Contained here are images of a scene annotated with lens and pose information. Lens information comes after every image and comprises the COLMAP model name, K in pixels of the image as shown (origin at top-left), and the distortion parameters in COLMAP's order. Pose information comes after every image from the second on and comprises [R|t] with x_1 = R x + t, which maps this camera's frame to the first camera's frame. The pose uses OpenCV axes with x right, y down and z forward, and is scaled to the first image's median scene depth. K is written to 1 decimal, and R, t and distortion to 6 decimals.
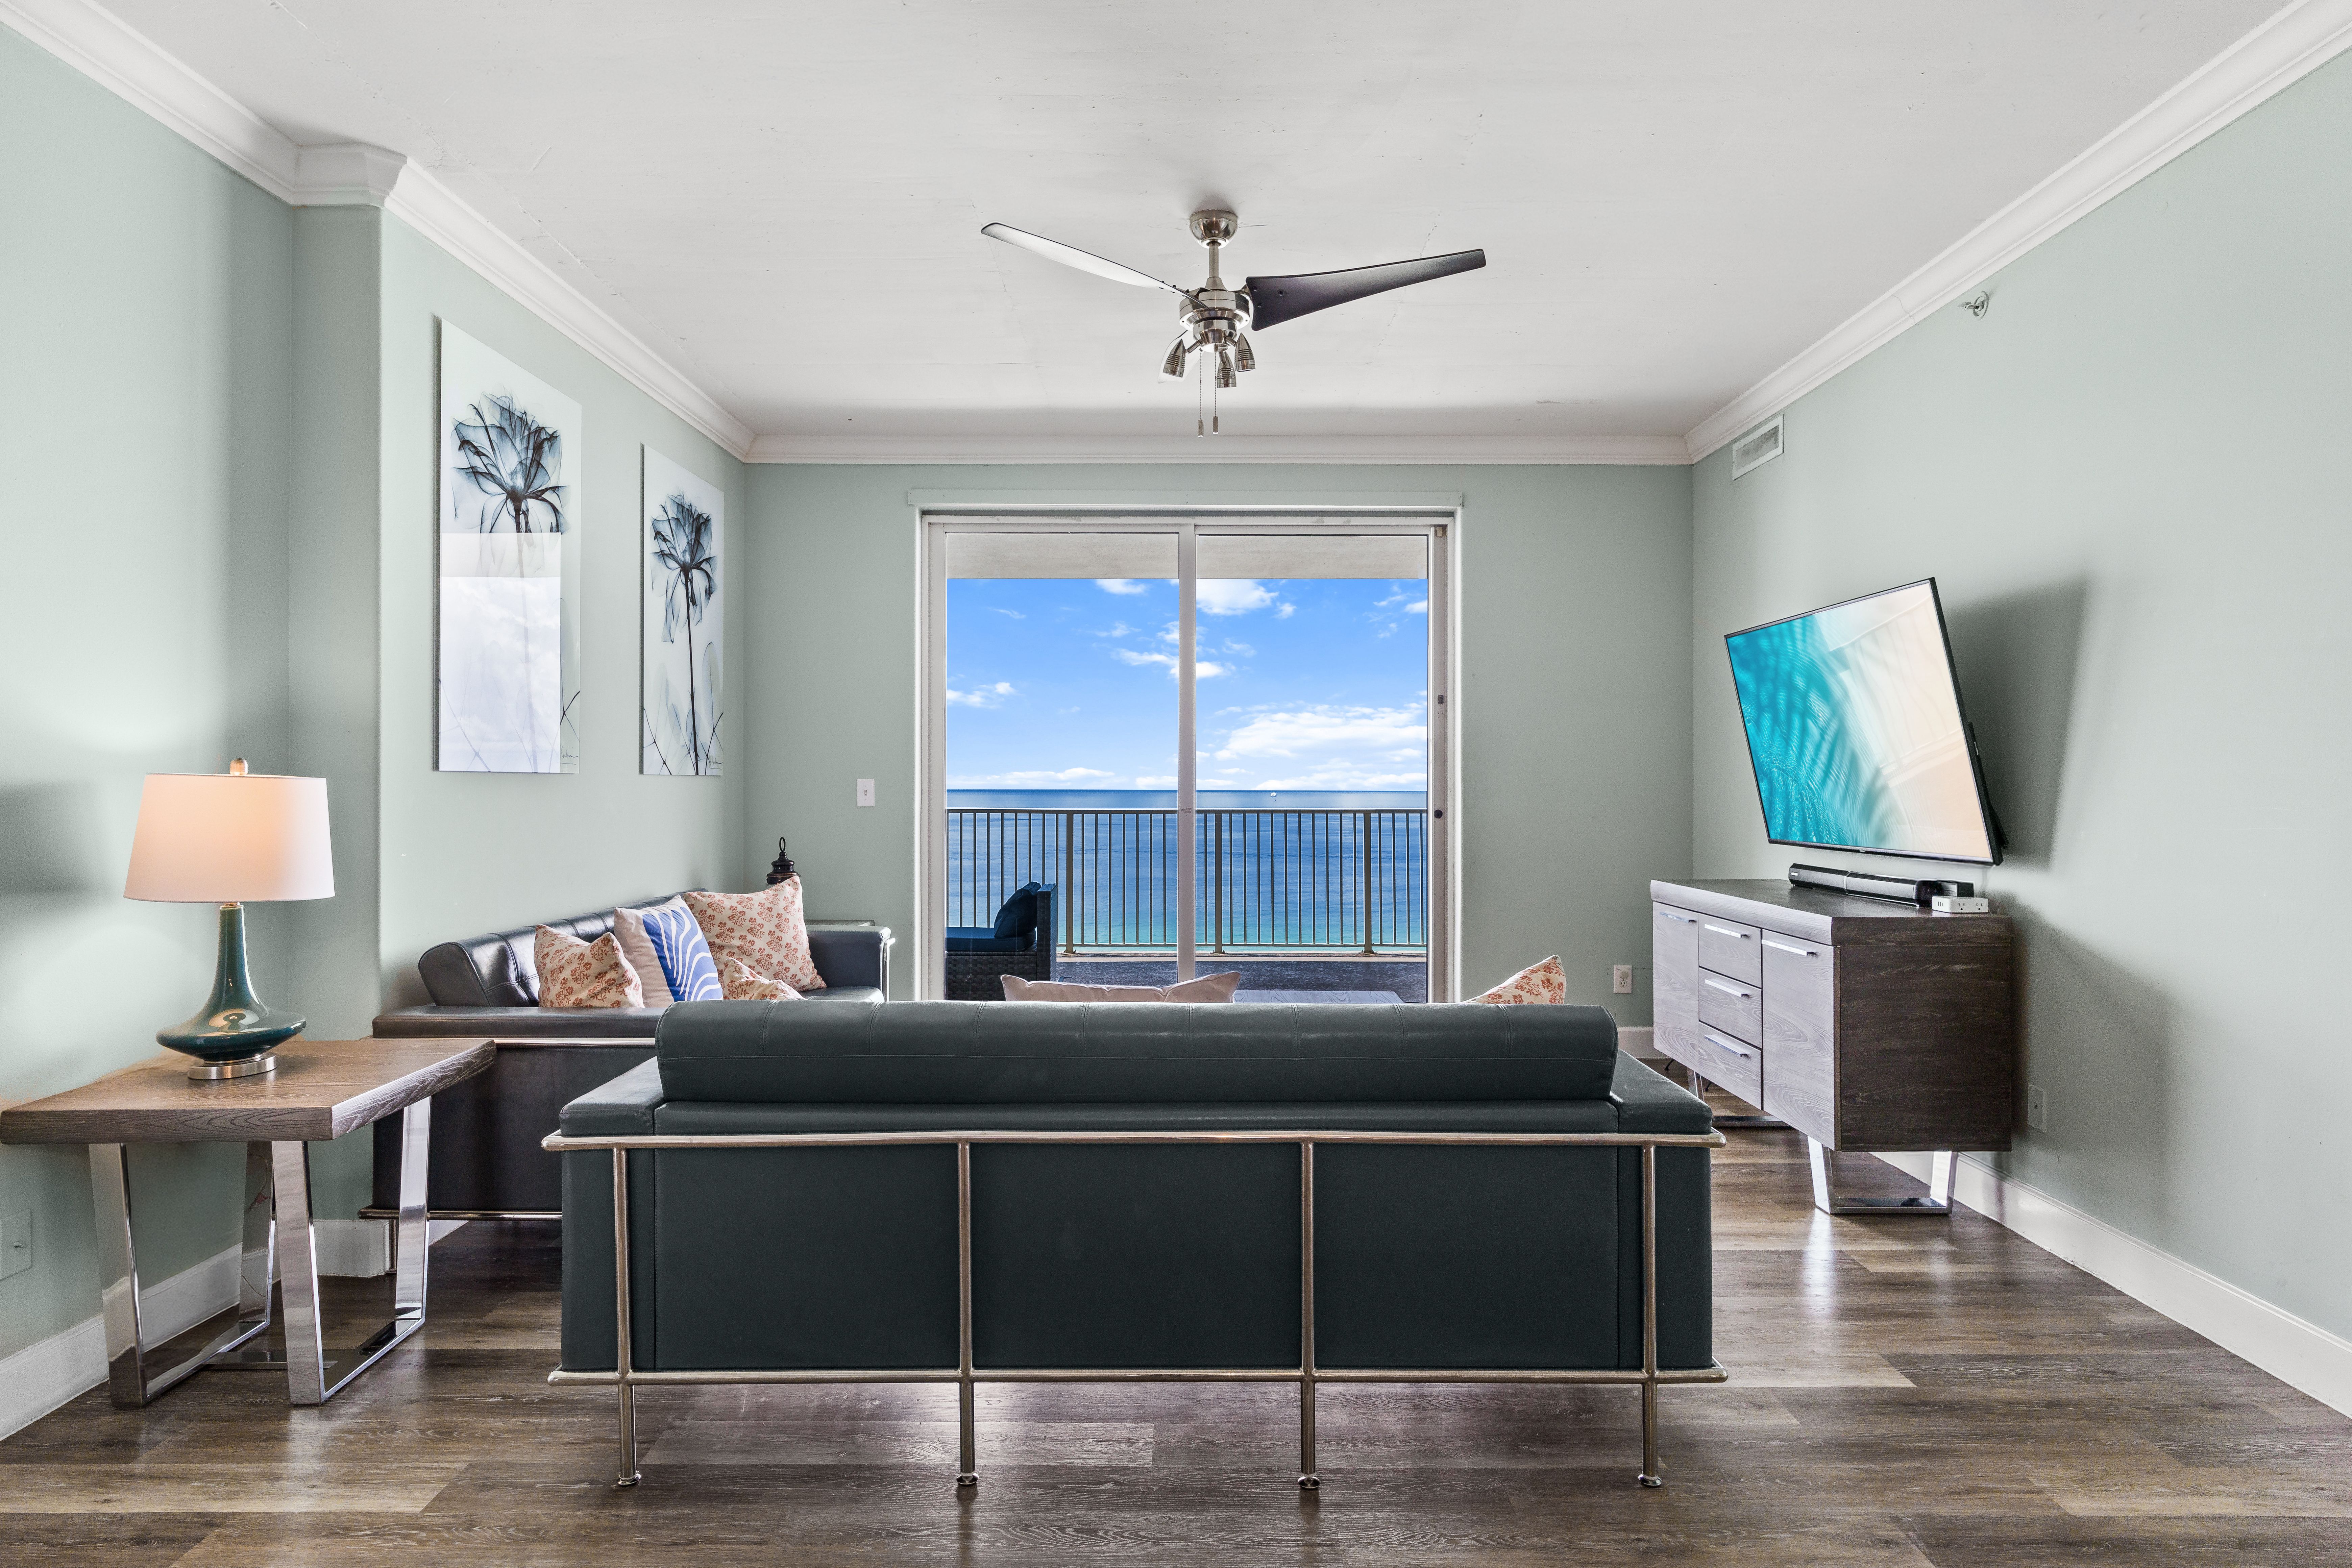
lens RADIAL K [[1342.9, 0, 1176.0], [0, 1342.9, 784.0], [0, 0, 1]] dist [-0.000531, -0.000262]
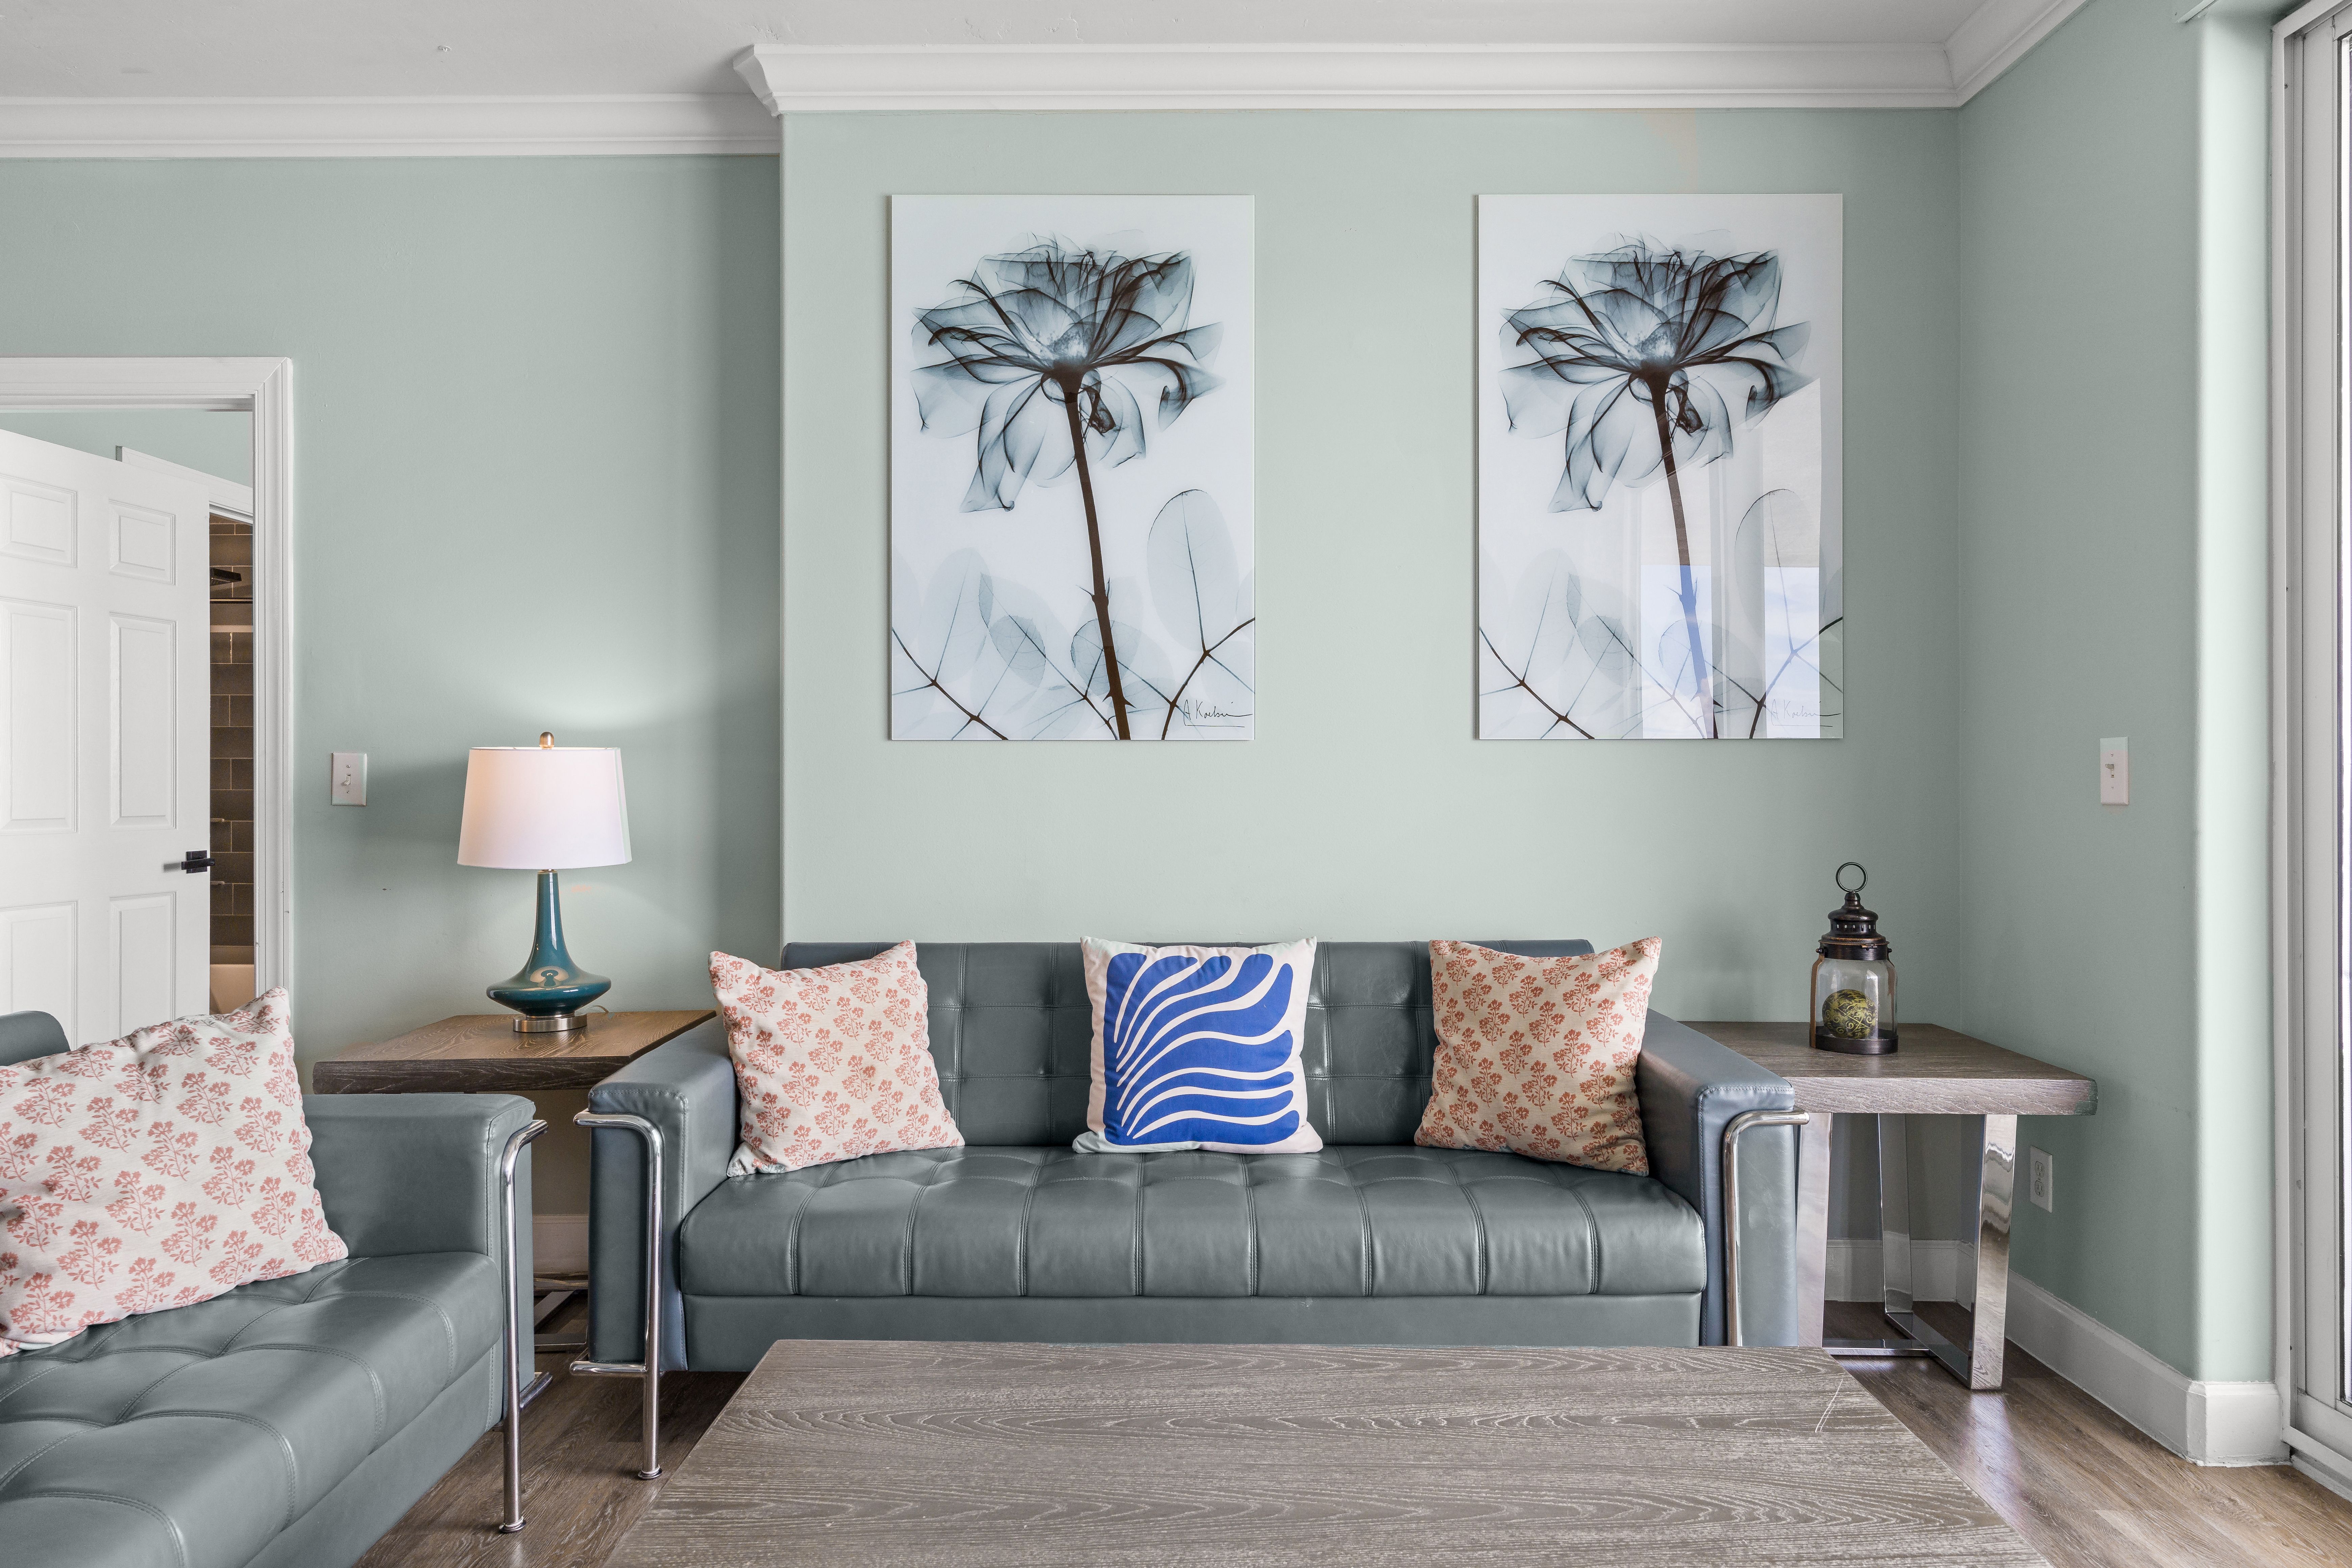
lens RADIAL K [[1492.3, 0, 1176.0], [0, 1492.3, 784.0], [0, 0, 1]] dist [-0.001459, 0.003441]
pose [[-0.000736, 0.006283, -0.999980, 0.284227], [0.000352, 0.999980, 0.006283, 0.009007], [1.000000, -0.000347, -0.000738, 0.880525]]
